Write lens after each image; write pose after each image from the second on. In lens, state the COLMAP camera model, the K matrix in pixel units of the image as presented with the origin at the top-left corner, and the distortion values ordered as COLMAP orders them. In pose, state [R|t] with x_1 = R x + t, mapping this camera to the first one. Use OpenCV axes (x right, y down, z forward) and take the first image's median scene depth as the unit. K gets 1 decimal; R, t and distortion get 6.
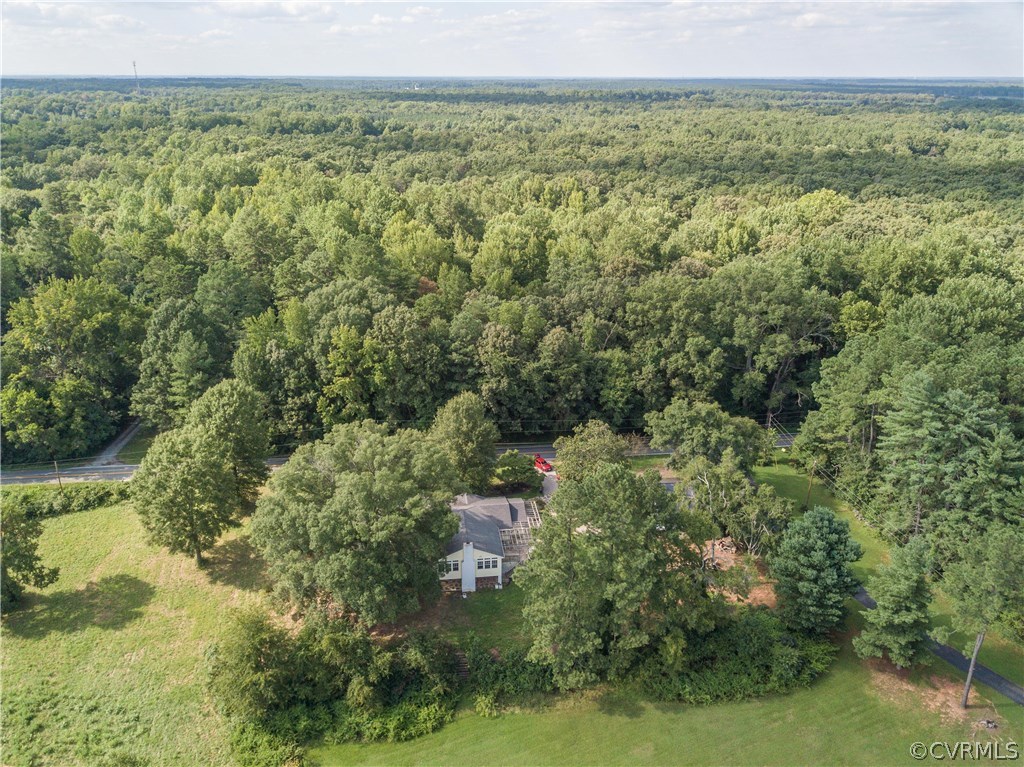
lens RADIAL K [[788.5, 0, 506.3], [0, 788.5, 387.5], [0, 0, 1]] dist [0.007253, 0.000093]
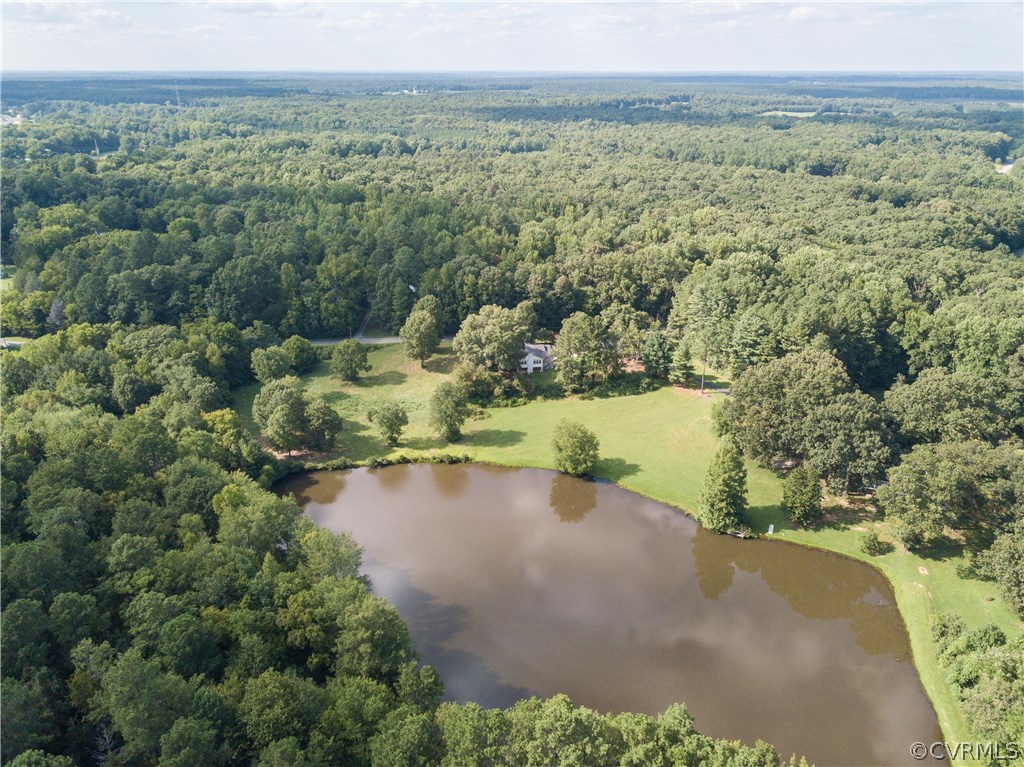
lens RADIAL K [[781.0, 0, 490.3], [0, 781.0, 387.6], [0, 0, 1]] dist [0.013962, 0.001717]
pose [[0.999935, -0.005022, -0.010268, -0.139901], [0.005123, 0.999938, 0.009896, 0.256999], [0.010217, -0.009948, 0.999898, -1.440606]]
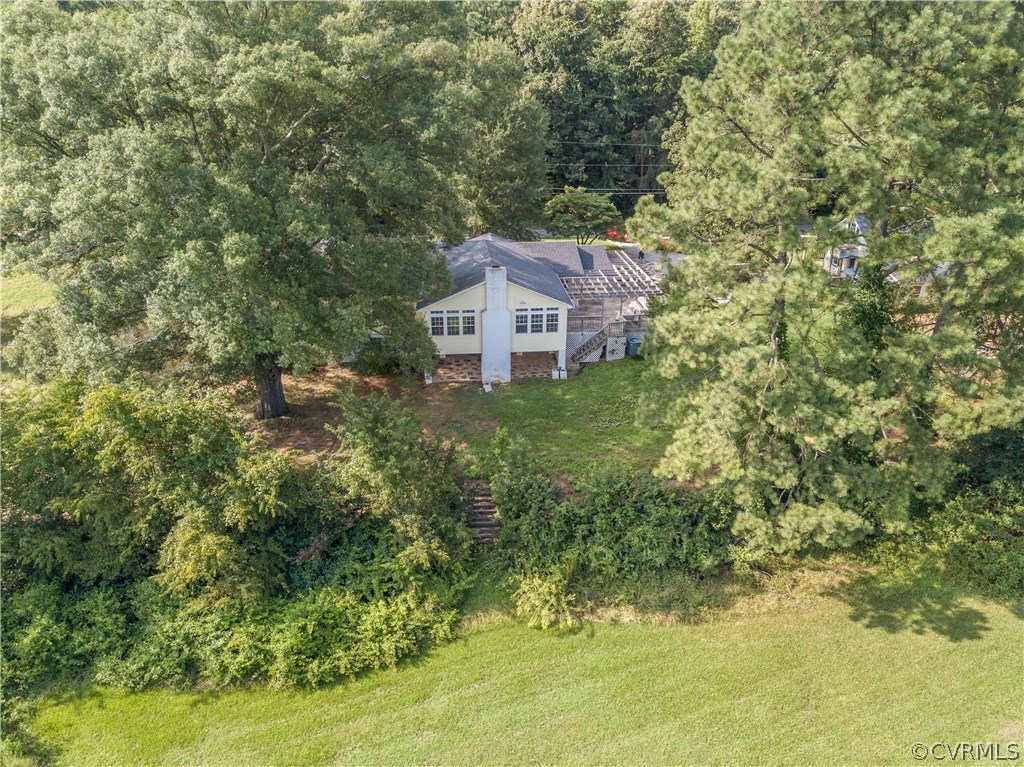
lens RADIAL K [[788.5, 0, 506.3], [0, 788.5, 387.5], [0, 0, 1]] dist [0.007253, 0.000093]
pose [[0.999625, 0.011311, -0.024919, -0.027278], [-0.010329, 0.999178, 0.039205, 0.222408], [0.025342, -0.038933, 0.998920, 0.487464]]
